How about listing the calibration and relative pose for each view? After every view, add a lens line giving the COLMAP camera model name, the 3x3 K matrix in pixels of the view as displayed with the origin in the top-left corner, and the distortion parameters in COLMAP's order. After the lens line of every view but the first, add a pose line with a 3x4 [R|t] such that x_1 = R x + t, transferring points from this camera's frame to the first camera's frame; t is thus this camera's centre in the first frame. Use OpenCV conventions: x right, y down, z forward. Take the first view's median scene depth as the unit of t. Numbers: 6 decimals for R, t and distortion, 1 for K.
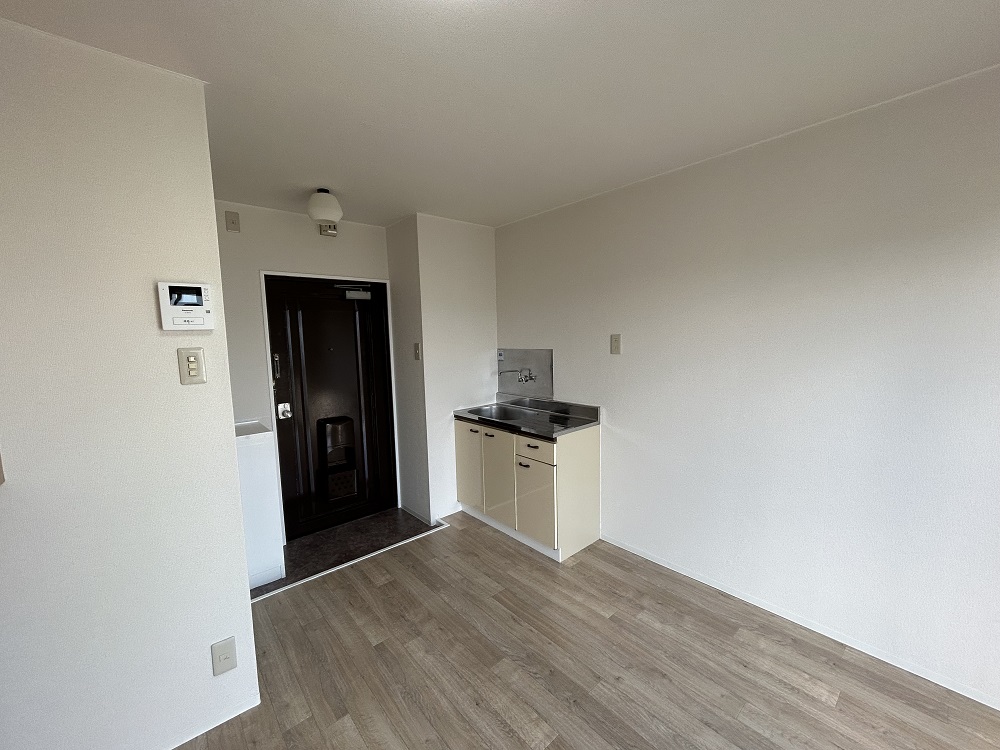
lens RADIAL K [[405.5, 0, 498.5], [0, 405.5, 375.5], [0, 0, 1]] dist [0.001785, -0.000536]
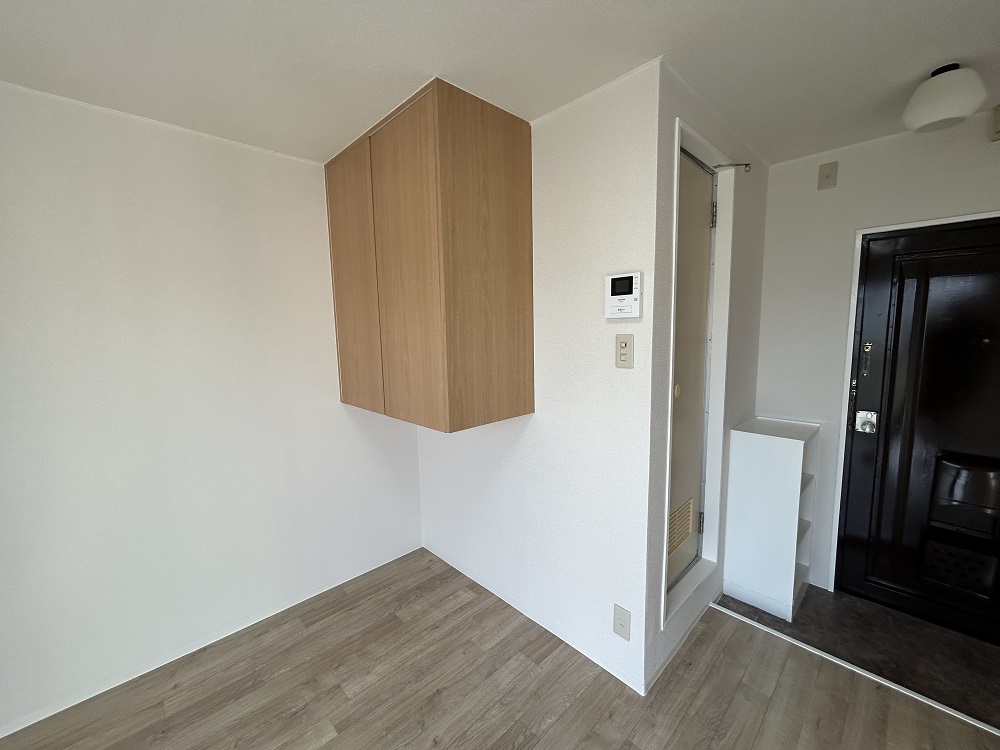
lens RADIAL K [[405.5, 0, 496.6], [0, 405.5, 374.9], [0, 0, 1]] dist [0.001785, -0.000536]
pose [[0.045596, 0.138479, -0.989315, 0.161963], [-0.083839, 0.987382, 0.134344, -0.041351], [0.995436, 0.076817, 0.056631, 0.322850]]
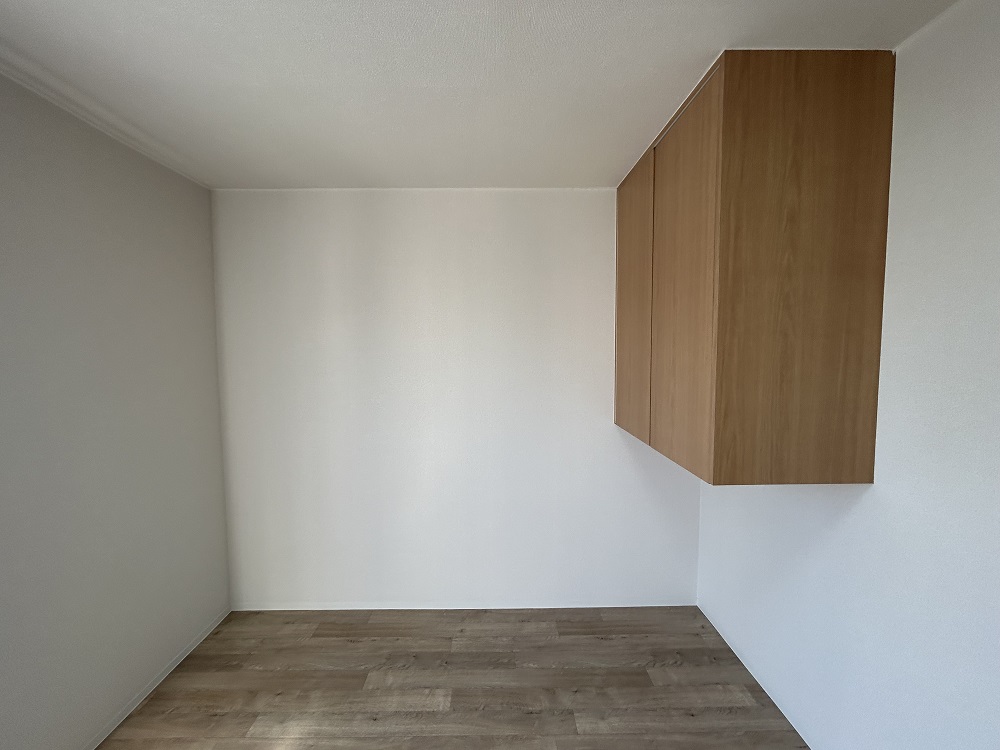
lens RADIAL K [[405.5, 0, 497.2], [0, 405.5, 373.0], [0, 0, 1]] dist [0.001785, -0.000536]
pose [[-0.652175, 0.078652, -0.753977, 0.094962], [-0.056161, 0.986857, 0.151523, -0.059224], [0.755985, 0.141164, -0.639187, 0.389299]]
